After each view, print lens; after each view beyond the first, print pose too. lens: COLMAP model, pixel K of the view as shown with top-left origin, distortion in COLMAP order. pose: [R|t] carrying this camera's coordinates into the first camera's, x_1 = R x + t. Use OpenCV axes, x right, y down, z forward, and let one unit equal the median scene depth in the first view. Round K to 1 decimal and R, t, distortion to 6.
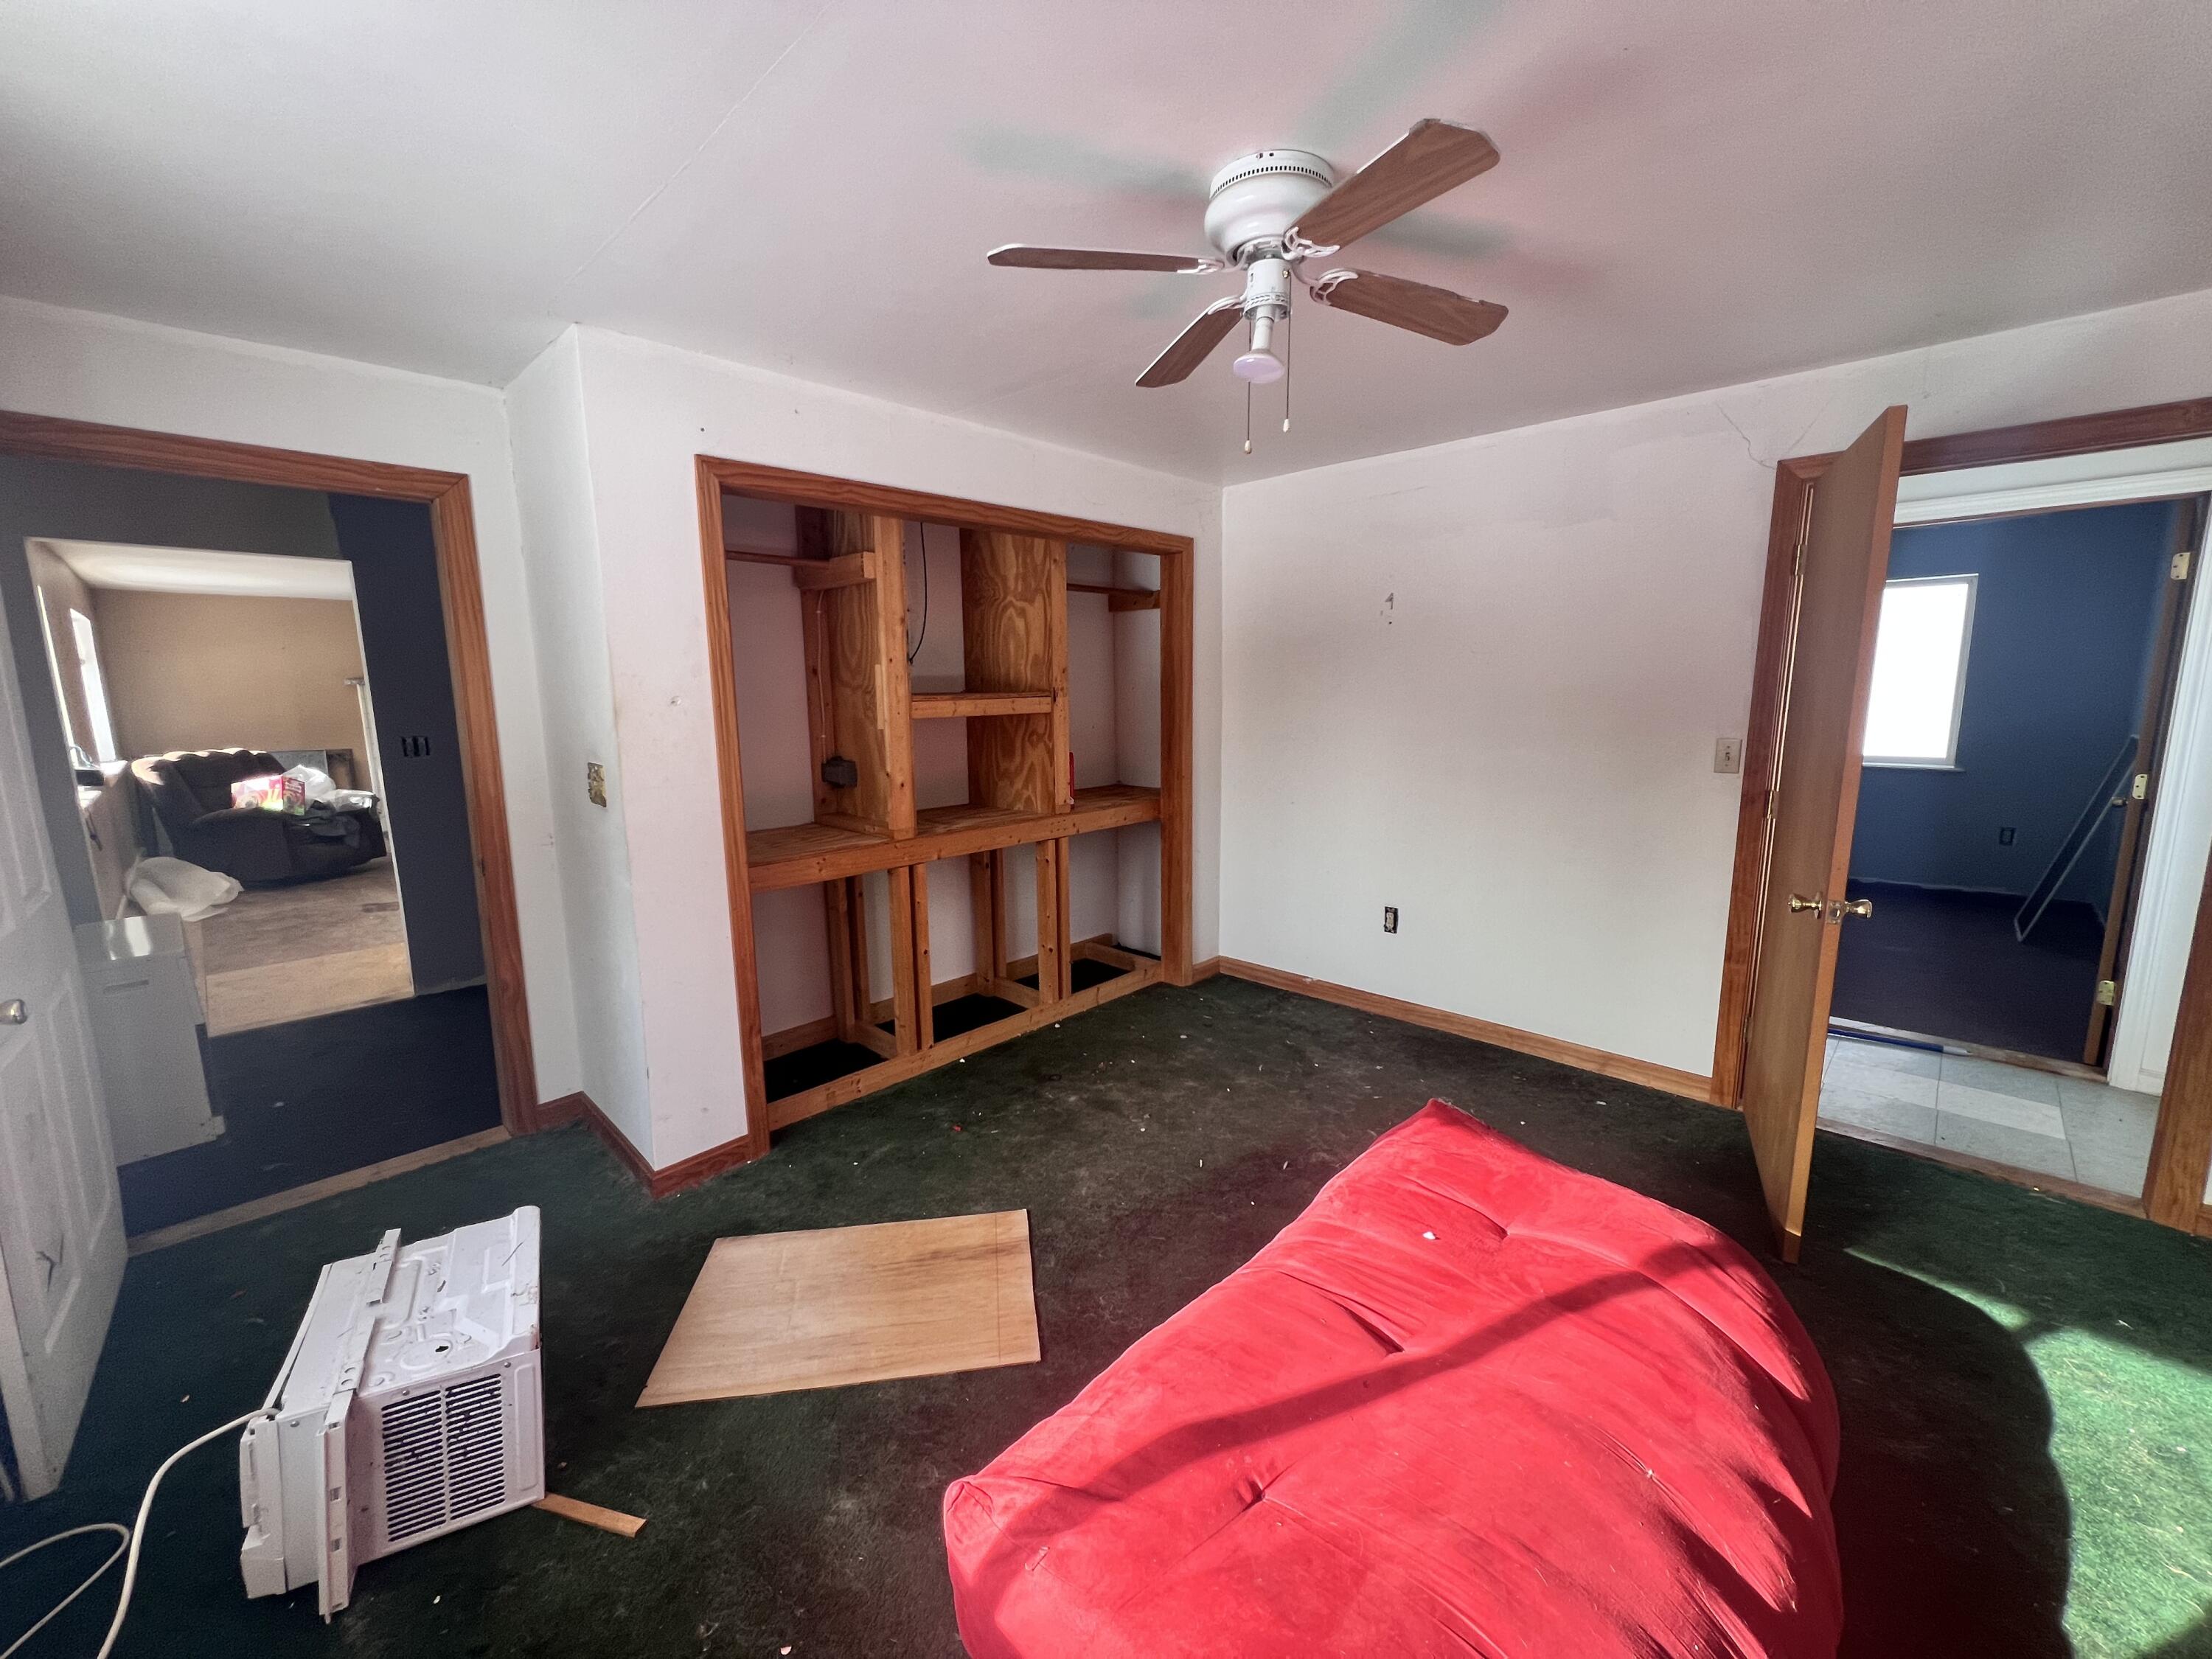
lens RADIAL K [[877.0, 0, 1113.6], [0, 877.0, 818.3], [0, 0, 1]] dist [0.002160, 0.000195]
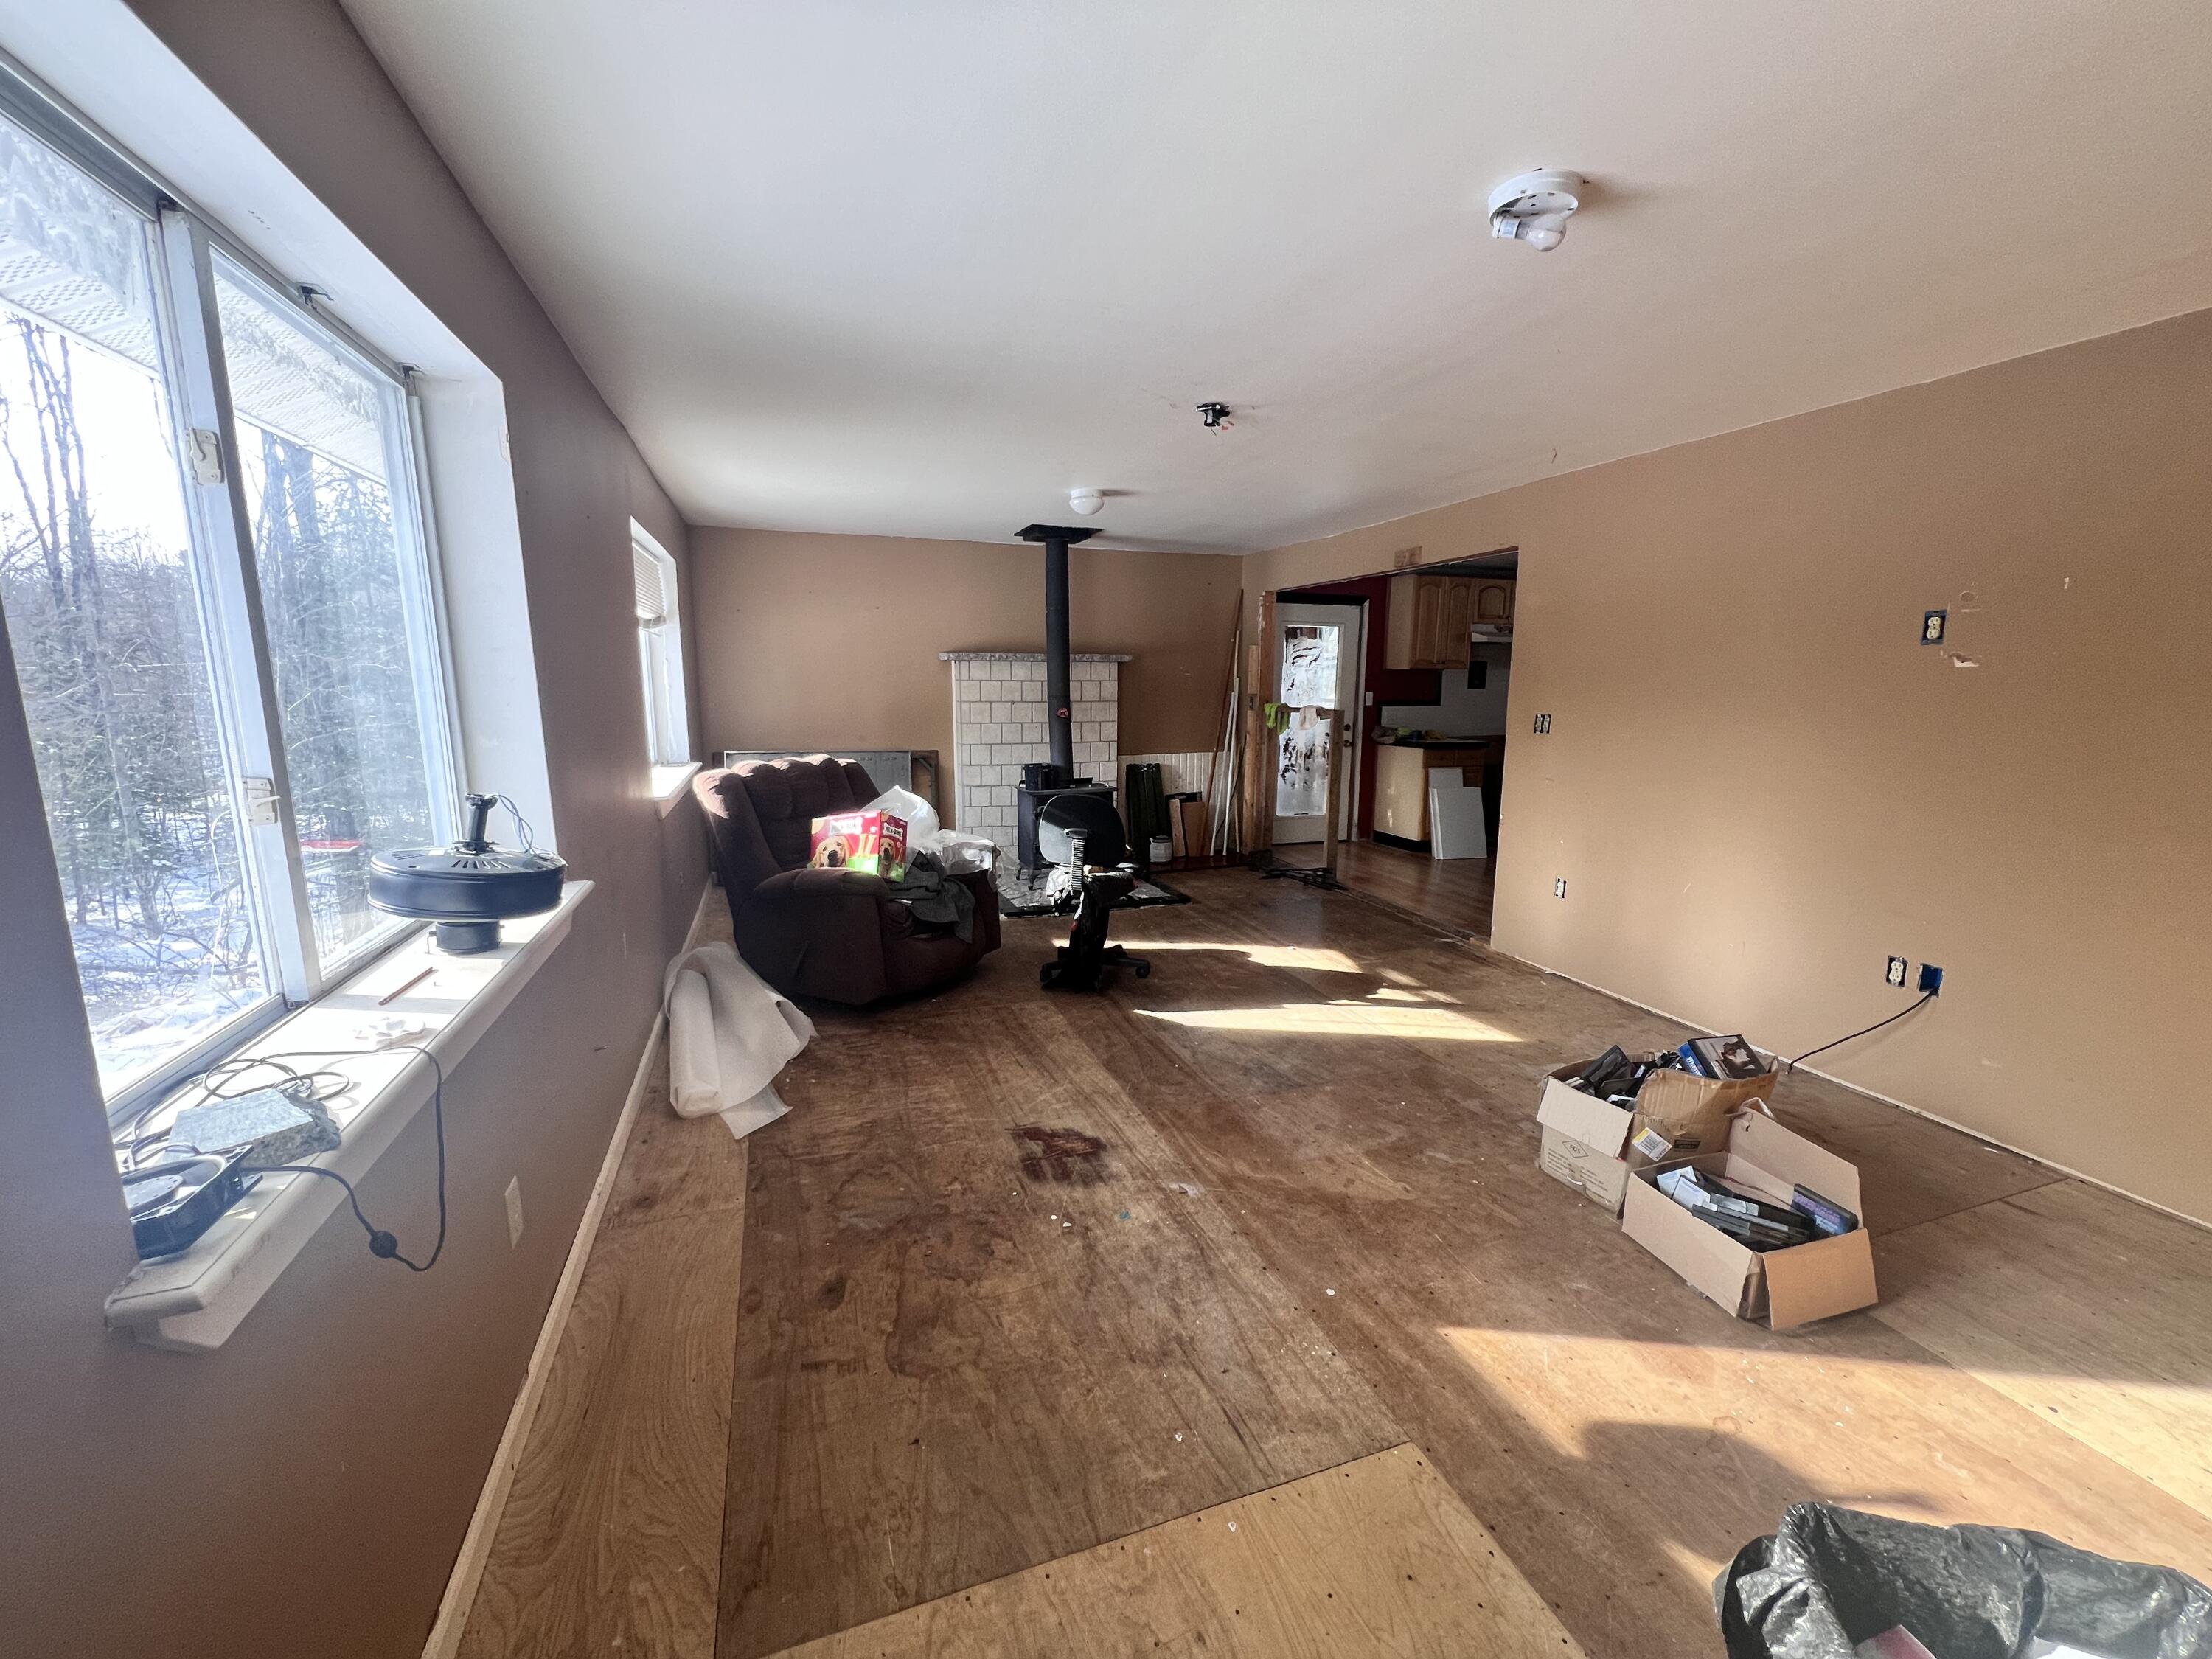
lens RADIAL K [[892.3, 0, 1099.5], [0, 892.3, 835.1], [0, 0, 1]] dist [-0.000380, -0.000006]
pose [[0.888633, 0.087480, -0.450198, -0.555485], [-0.075494, 0.996151, 0.044550, -0.068880], [0.452362, -0.005601, 0.891817, 0.546727]]
